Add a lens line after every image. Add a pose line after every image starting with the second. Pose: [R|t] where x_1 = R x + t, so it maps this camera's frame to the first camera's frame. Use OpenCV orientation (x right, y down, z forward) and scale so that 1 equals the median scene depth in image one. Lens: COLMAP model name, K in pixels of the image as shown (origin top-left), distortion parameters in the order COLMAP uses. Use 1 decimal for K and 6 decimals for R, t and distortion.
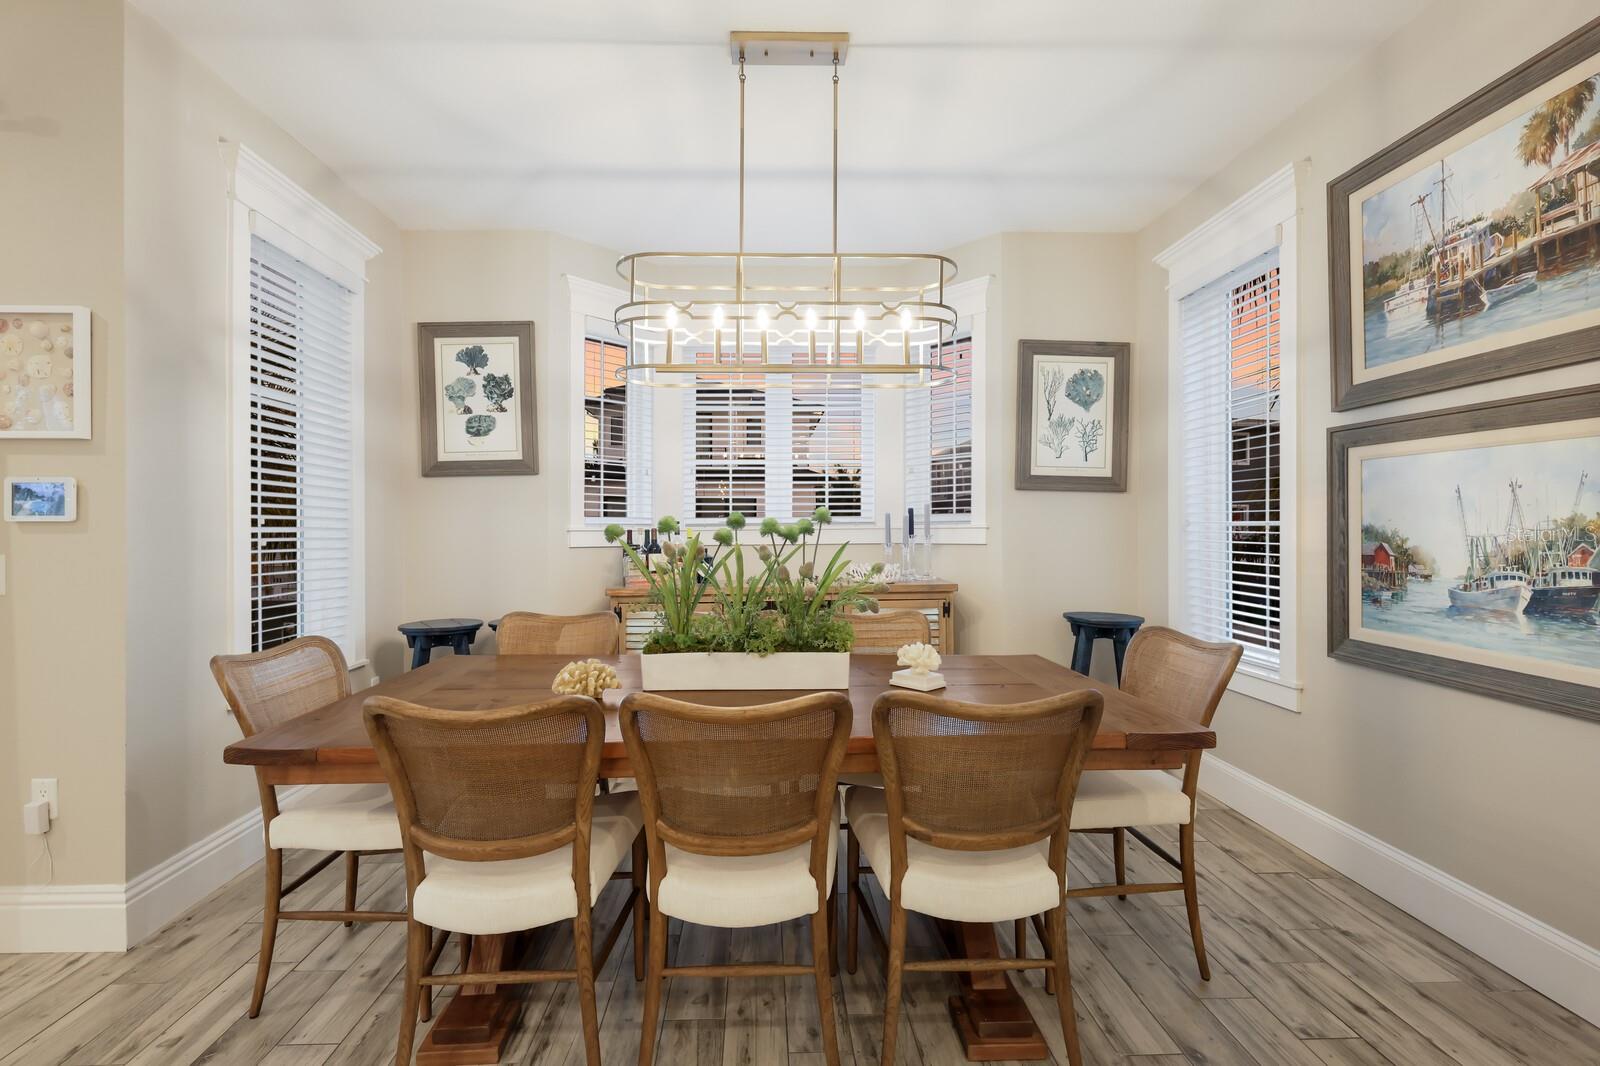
lens RADIAL K [[700.9, 0, 791.9], [0, 700.9, 531.8], [0, 0, 1]] dist [-0.006675, -0.000244]
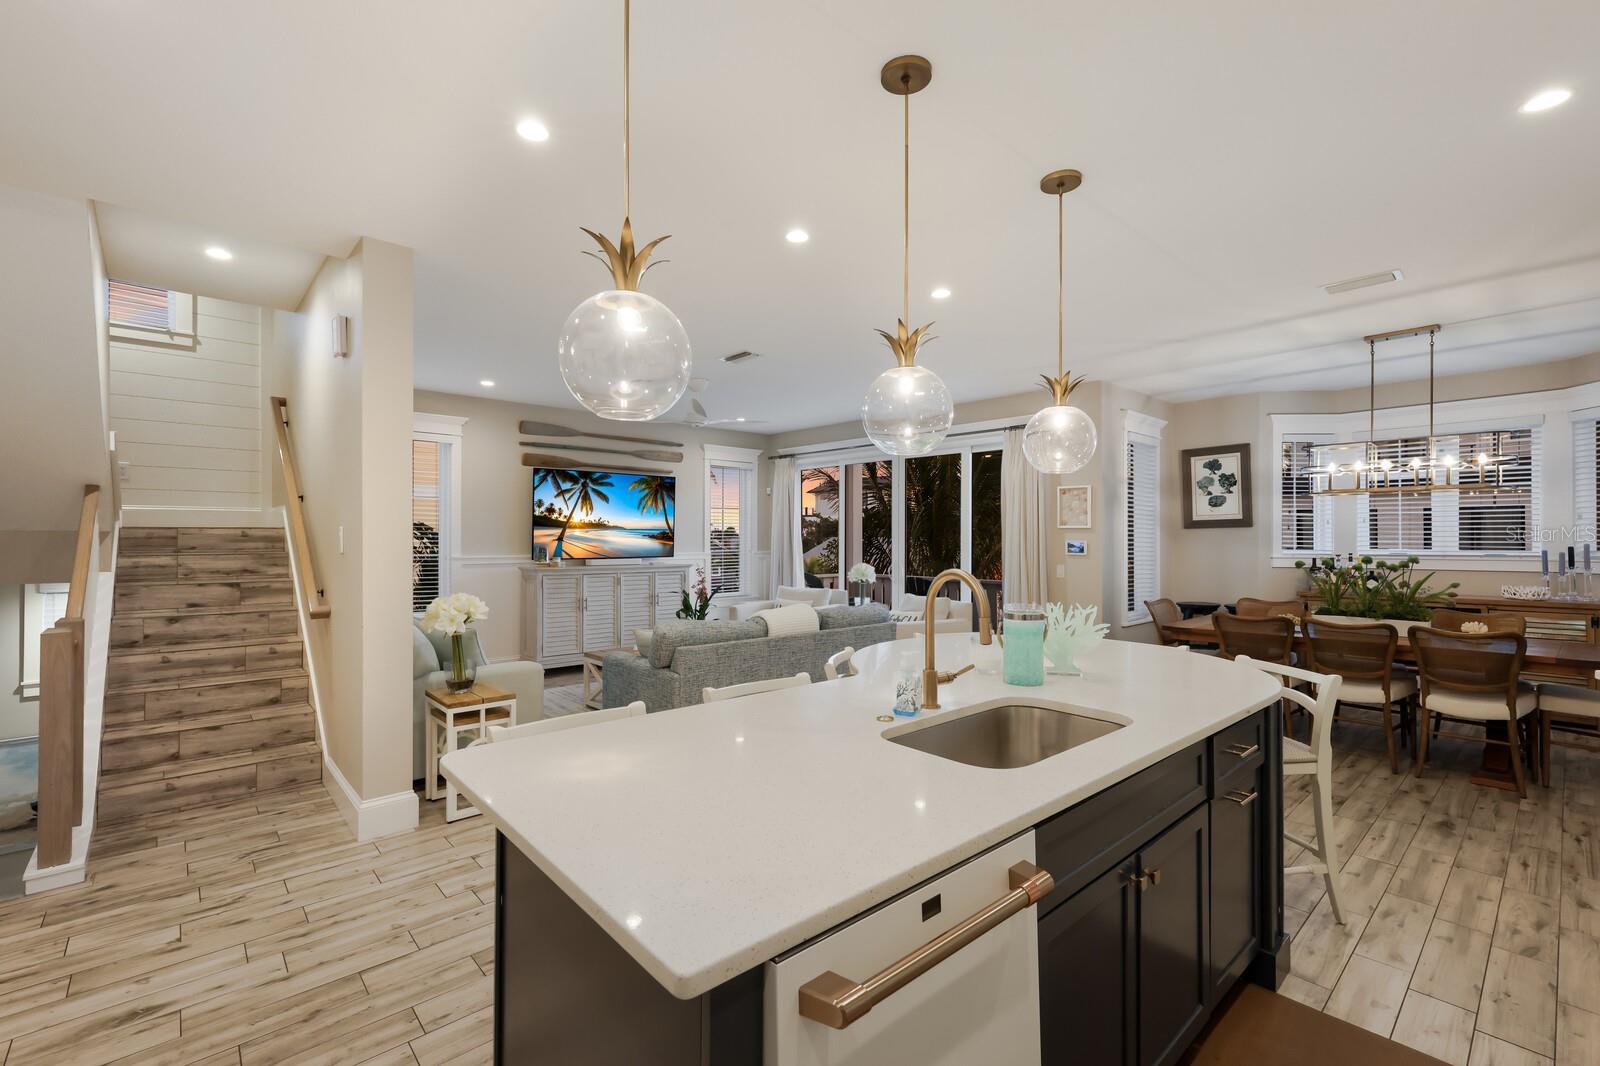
lens RADIAL K [[700.9, 0, 780.0], [0, 700.9, 530.6], [0, 0, 1]] dist [-0.006675, -0.000244]
pose [[0.624050, -0.007723, -0.781346, 0.419704], [-0.003329, 0.999916, -0.012542, -0.066437], [0.781377, 0.010428, 0.623972, -1.584666]]
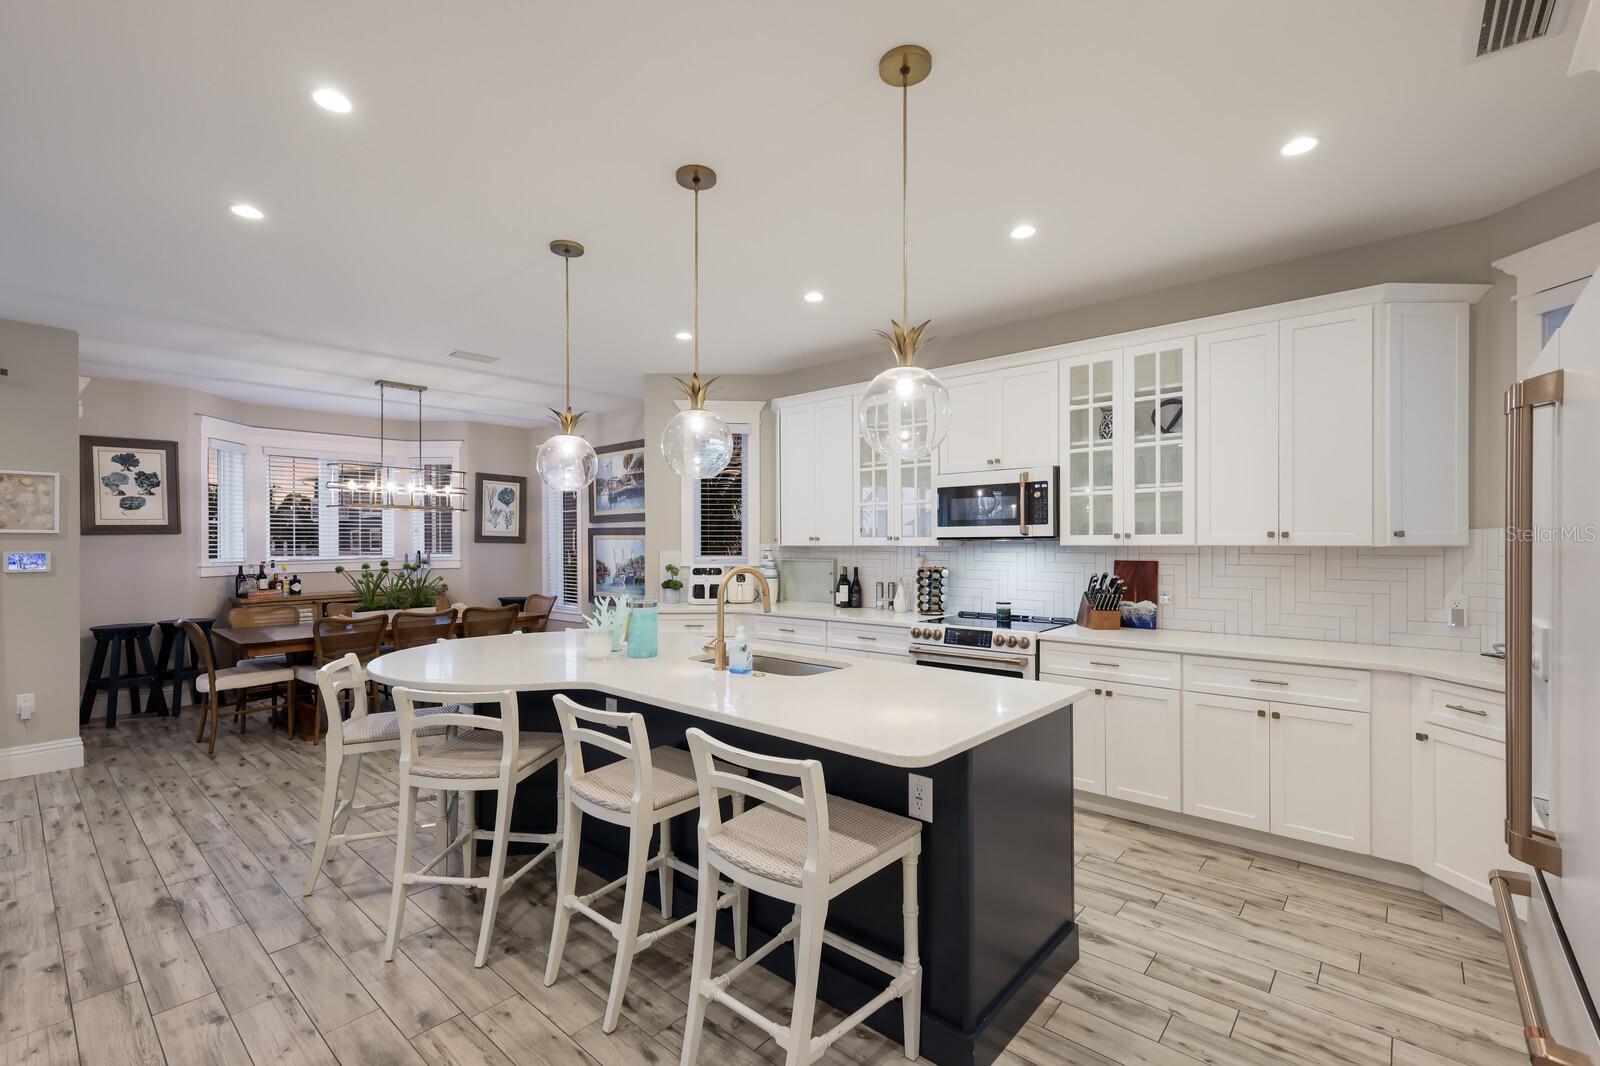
lens RADIAL K [[700.9, 0, 806.4], [0, 700.9, 548.8], [0, 0, 1]] dist [-0.006675, -0.000244]
pose [[0.681570, -0.008528, 0.731703, -0.818758], [0.007929, 0.999959, 0.004268, -0.061198], [-0.731710, 0.002893, 0.681610, -1.767957]]
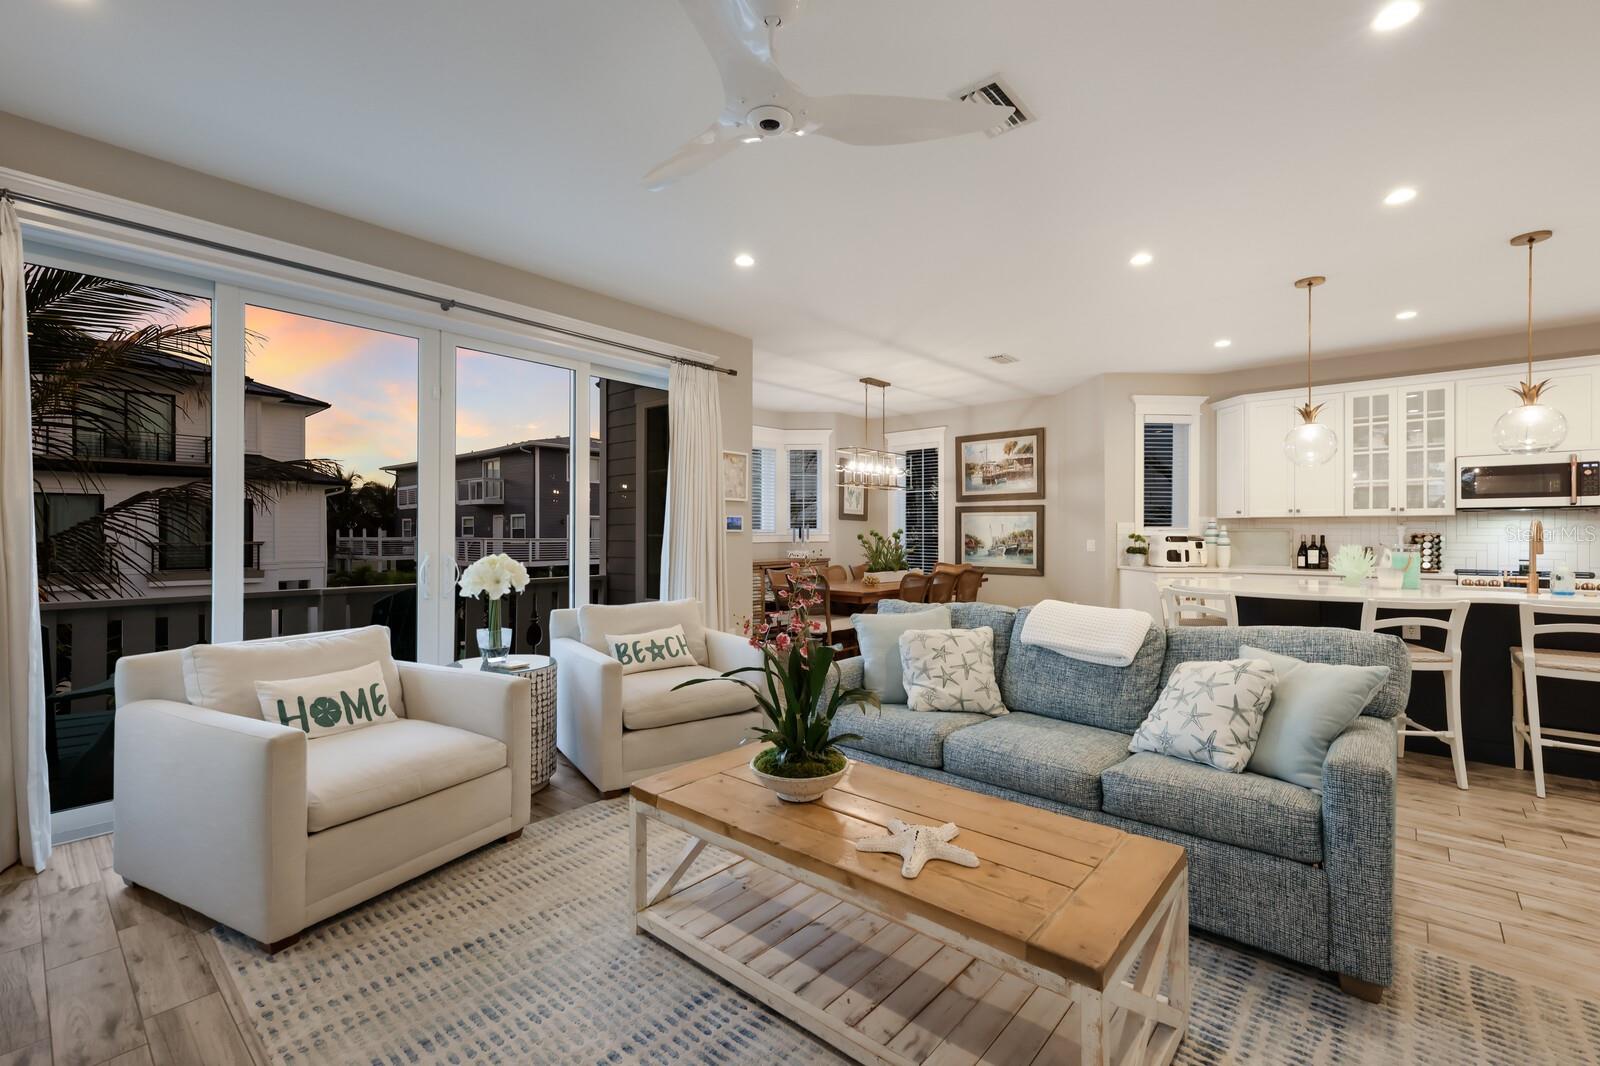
lens RADIAL K [[700.9, 0, 775.4], [0, 700.9, 540.4], [0, 0, 1]] dist [-0.006675, -0.000244]
pose [[0.700039, -0.007090, 0.714069, -2.335957], [0.004698, 0.999975, 0.005323, -0.000138], [-0.714089, -0.000371, 0.700055, -0.807113]]
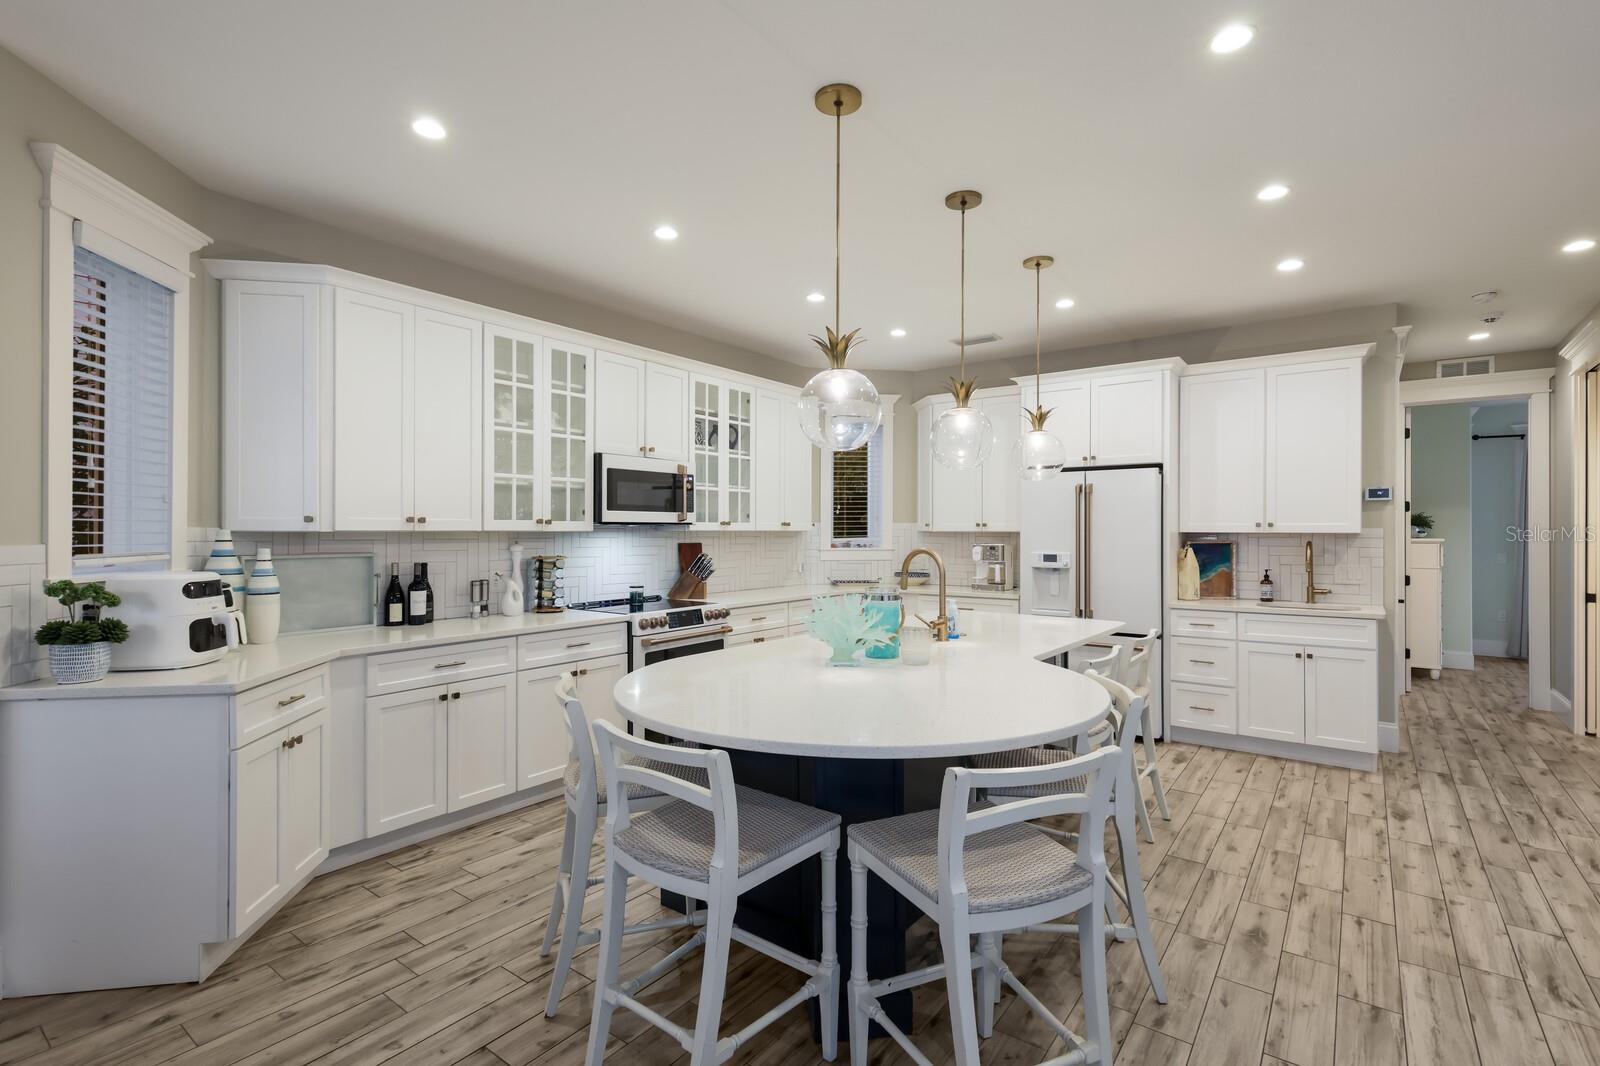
lens RADIAL K [[749.5, 0, 809.6], [0, 749.5, 534.3], [0, 0, 1]] dist [0.017827, 0.000045]
pose [[-0.782325, -0.004673, 0.622853, -0.747561], [0.002976, 0.999932, 0.011239, -0.069308], [-0.622863, 0.010646, -0.782258, 0.246035]]
